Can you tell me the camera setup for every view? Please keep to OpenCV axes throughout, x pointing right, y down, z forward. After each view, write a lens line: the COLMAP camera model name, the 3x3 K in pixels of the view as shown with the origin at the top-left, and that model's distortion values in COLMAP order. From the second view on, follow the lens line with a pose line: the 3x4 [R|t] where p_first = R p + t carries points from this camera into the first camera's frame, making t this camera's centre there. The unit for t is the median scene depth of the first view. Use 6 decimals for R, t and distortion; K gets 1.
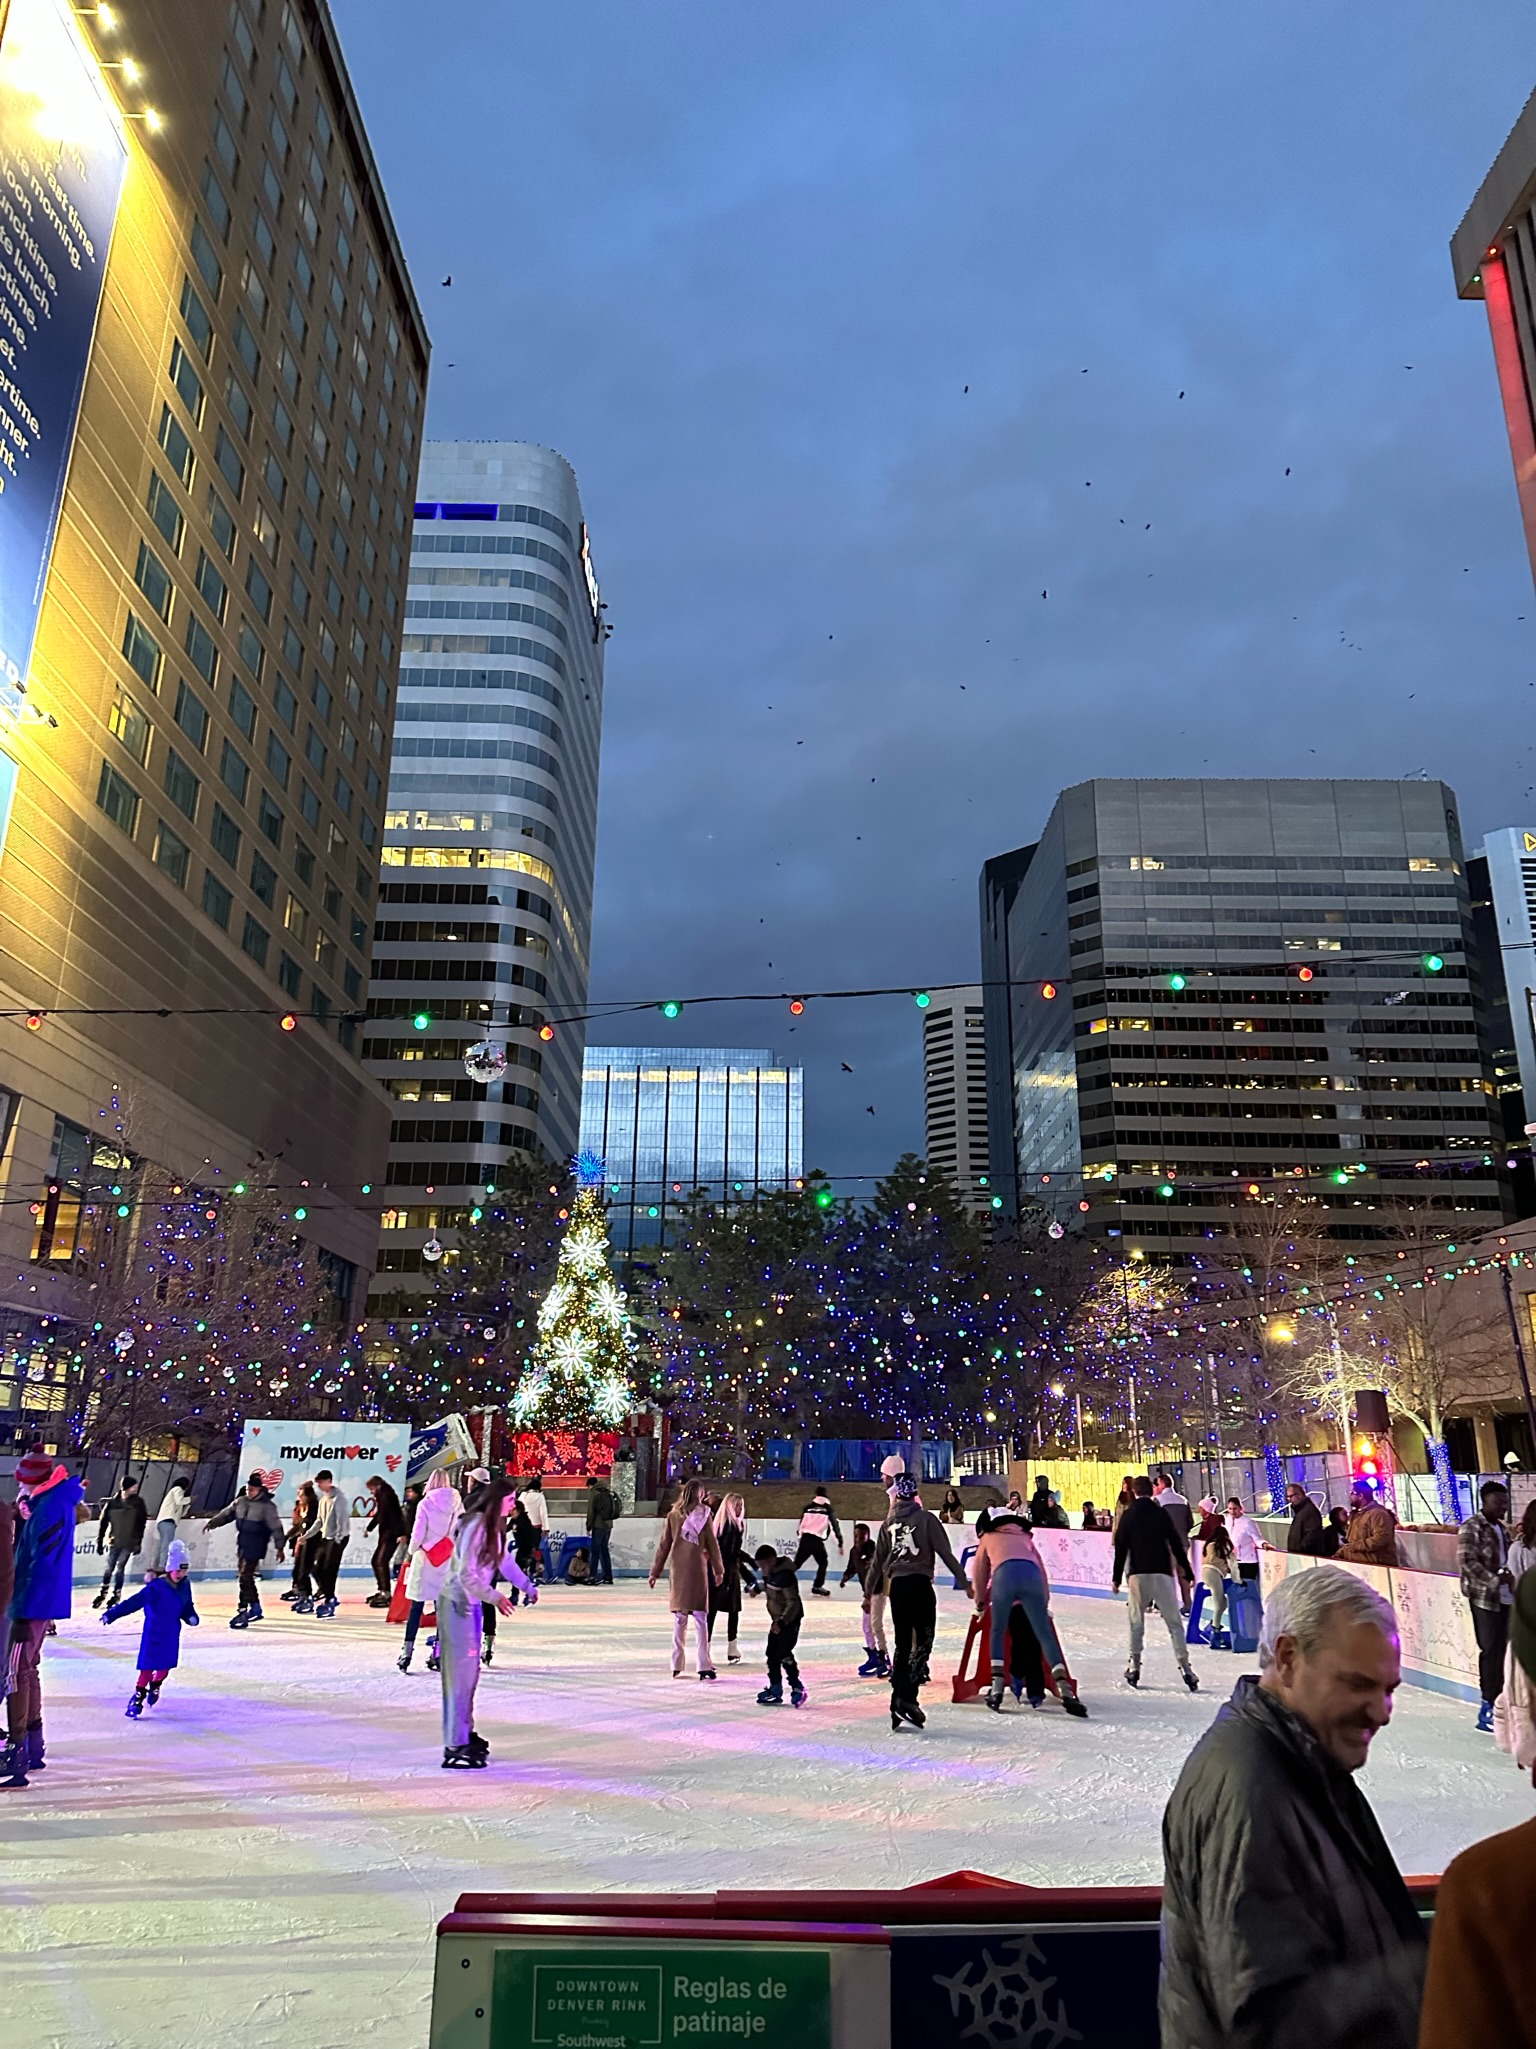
lens RADIAL K [[1432.8, 0, 778.2], [0, 1432.8, 1023.9], [0, 0, 1]] dist [0.005489, 0.000411]
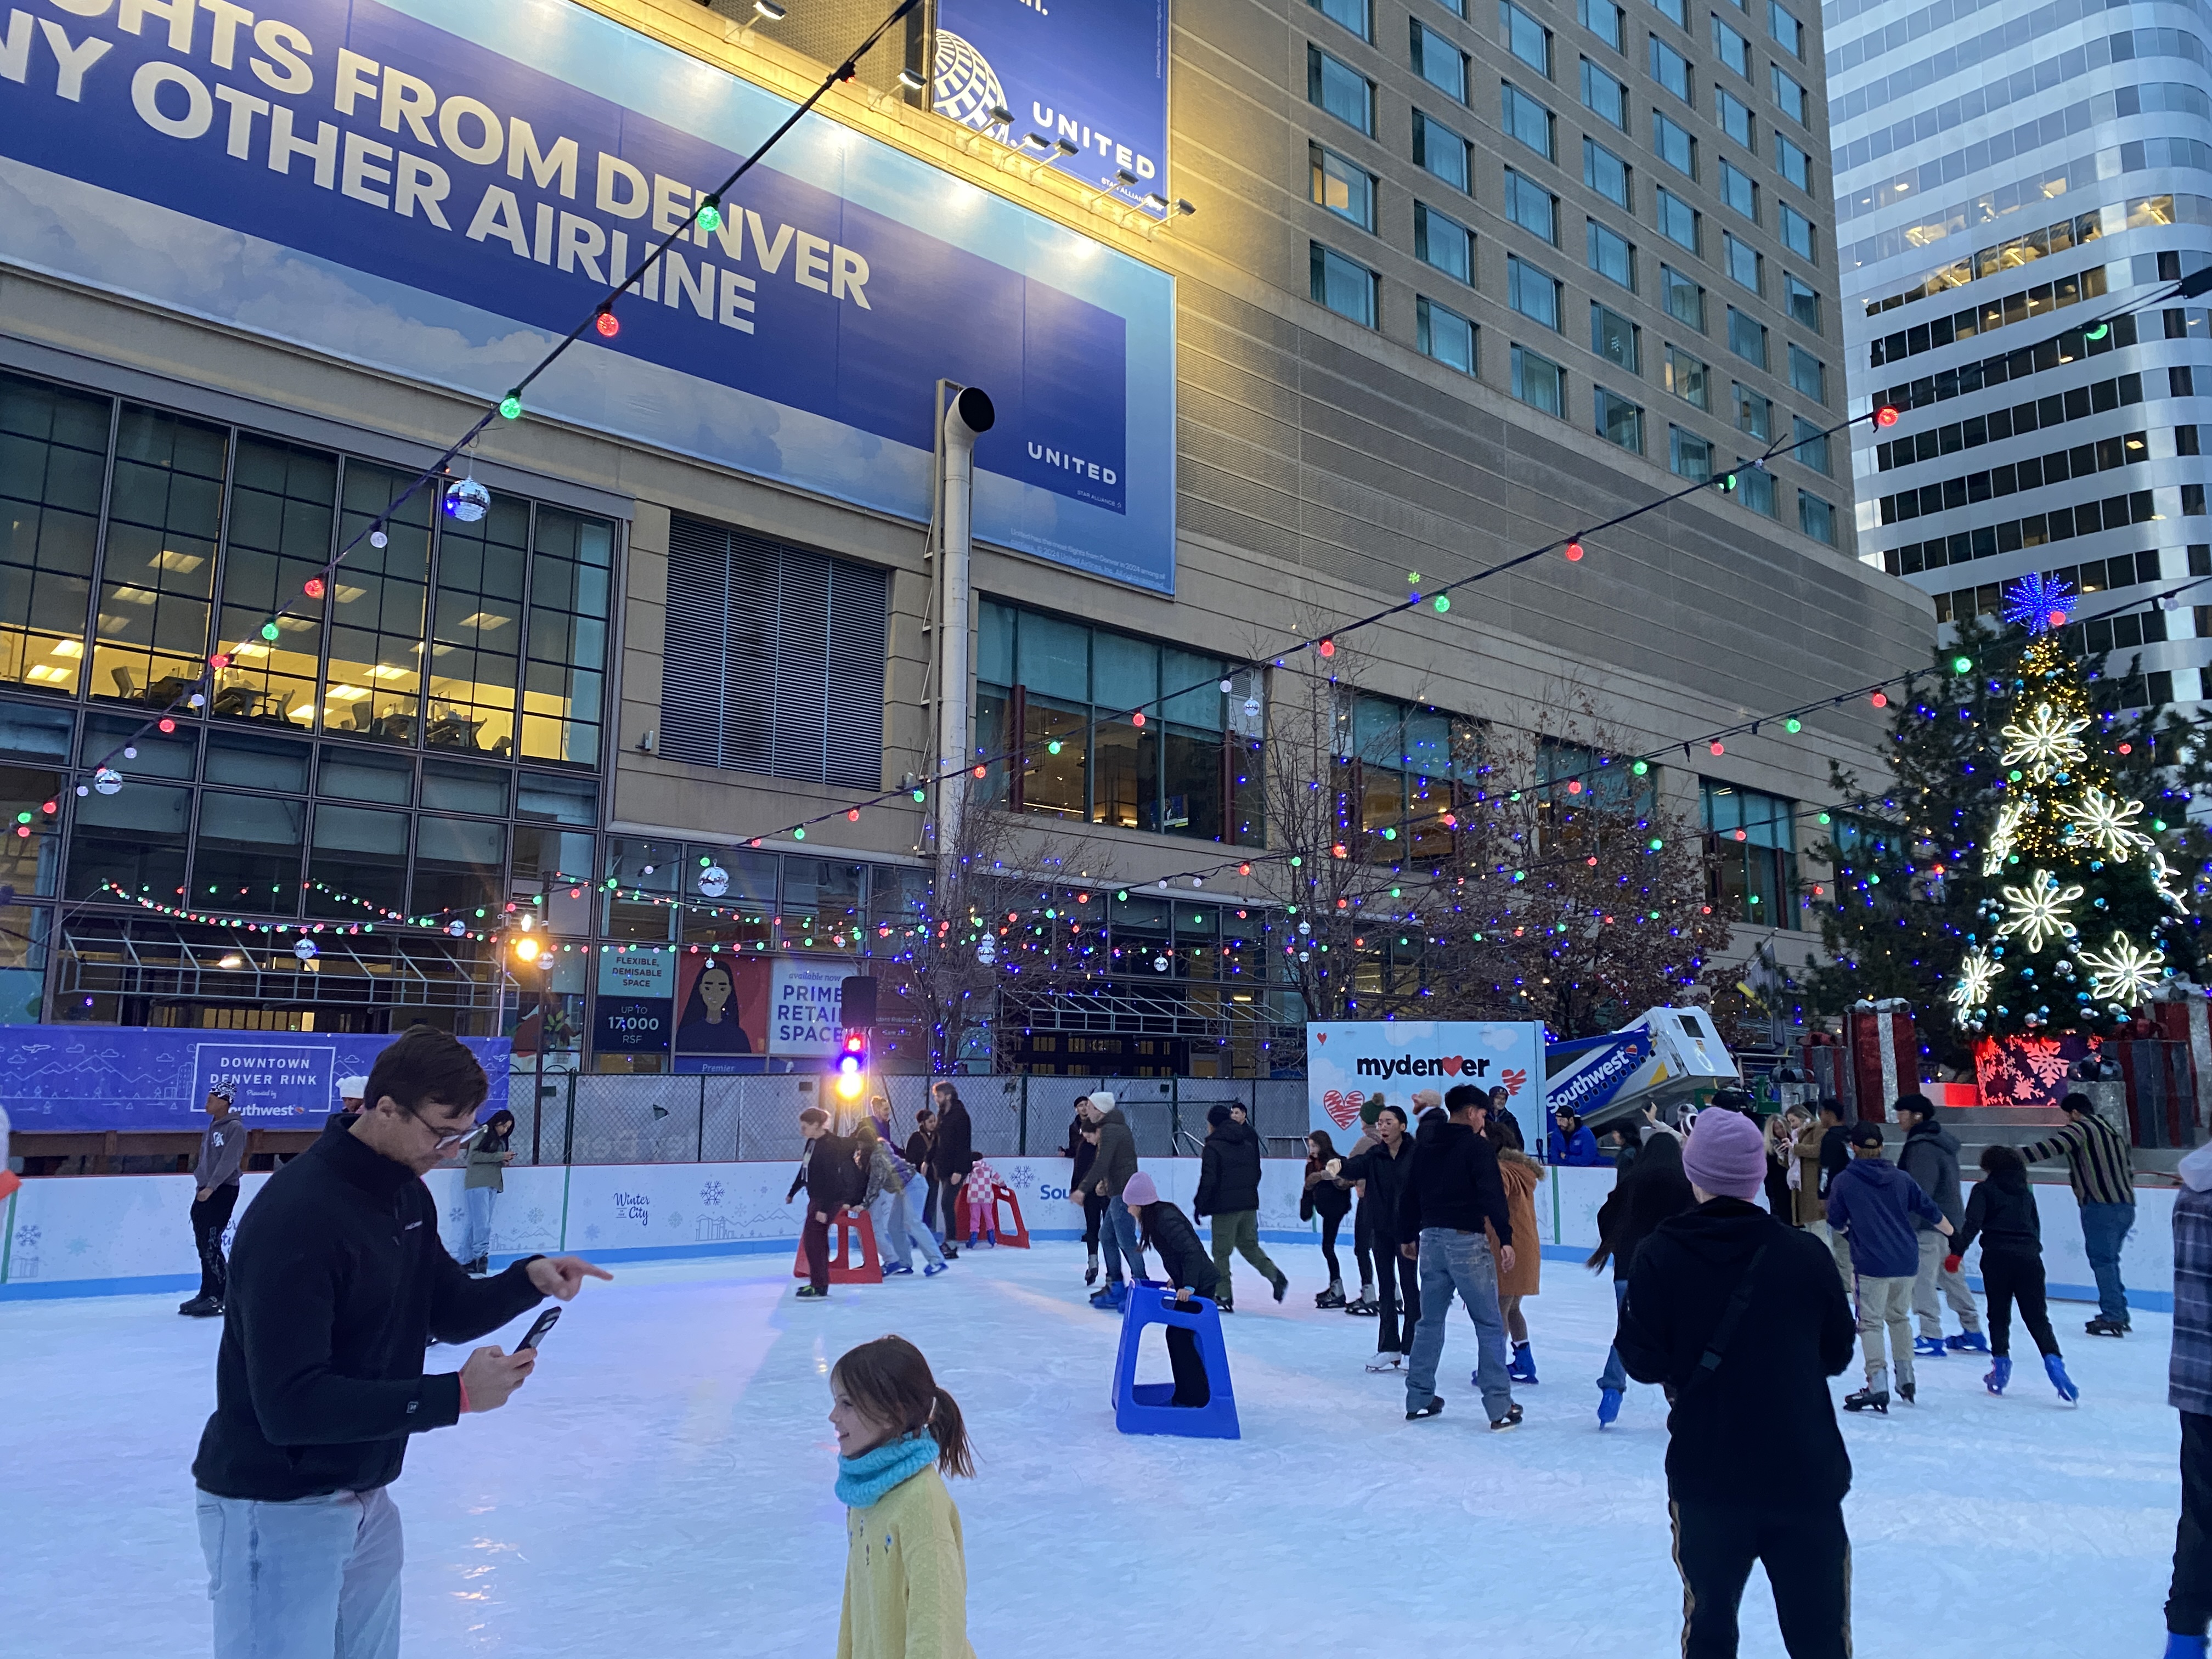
lens RADIAL K [[1662.4, 0, 1102.0], [0, 1662.4, 828.7], [0, 0, 1]] dist [-0.003154, -0.006512]
pose [[0.652313, -0.117413, -0.748801, 0.124824], [0.219404, 0.974883, 0.038268, 0.083938], [0.725500, -0.189253, 0.661690, 0.260708]]
